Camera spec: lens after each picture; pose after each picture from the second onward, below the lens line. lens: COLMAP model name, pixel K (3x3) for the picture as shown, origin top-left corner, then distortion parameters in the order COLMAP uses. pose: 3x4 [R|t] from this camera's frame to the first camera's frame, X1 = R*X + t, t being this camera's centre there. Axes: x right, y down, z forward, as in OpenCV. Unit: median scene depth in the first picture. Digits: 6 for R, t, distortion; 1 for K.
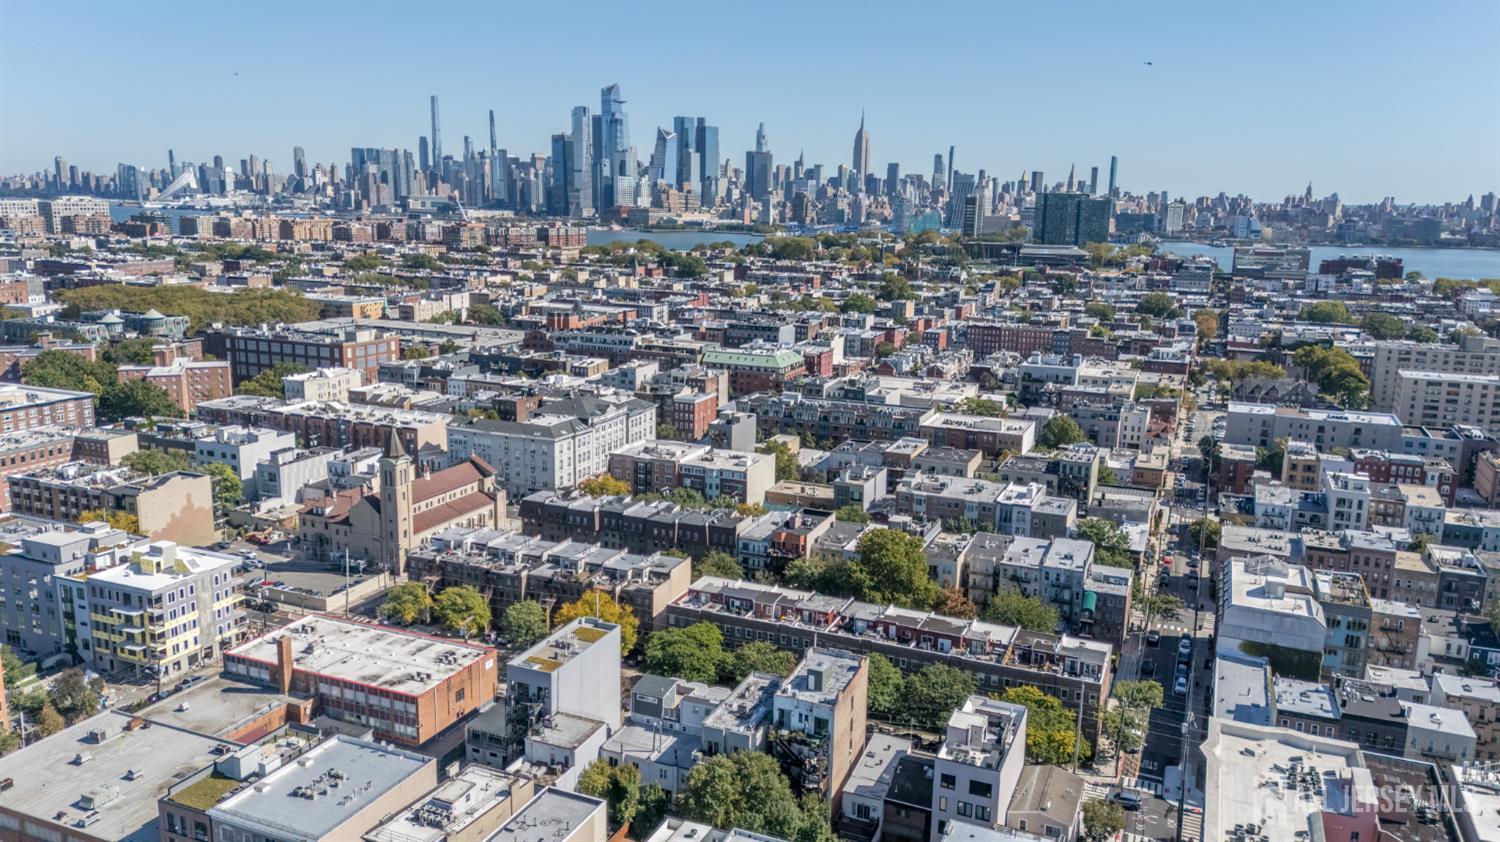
lens RADIAL K [[1097.4, 0, 750.0], [0, 1097.4, 421.0], [0, 0, 1]] dist [0.100384, -0.126744]
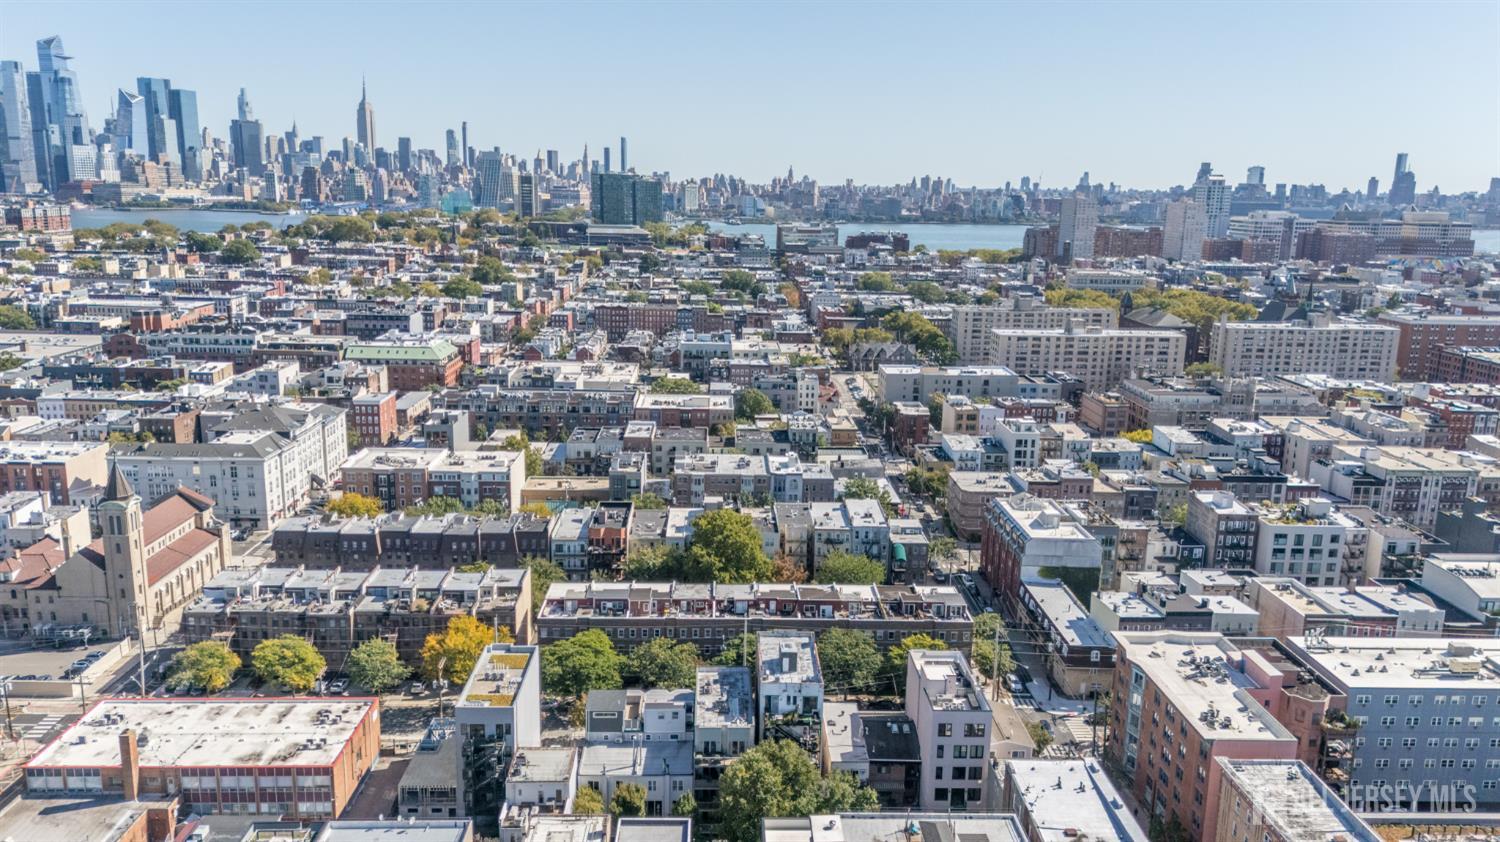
lens RADIAL K [[1097.4, 0, 750.0], [0, 1097.4, 421.0], [0, 0, 1]] dist [0.100384, -0.126744]
pose [[0.906764, -0.087605, 0.412437, -0.166124], [0.079444, 0.996155, 0.036931, -0.013037], [-0.414087, -0.000722, 0.910237, 0.035234]]
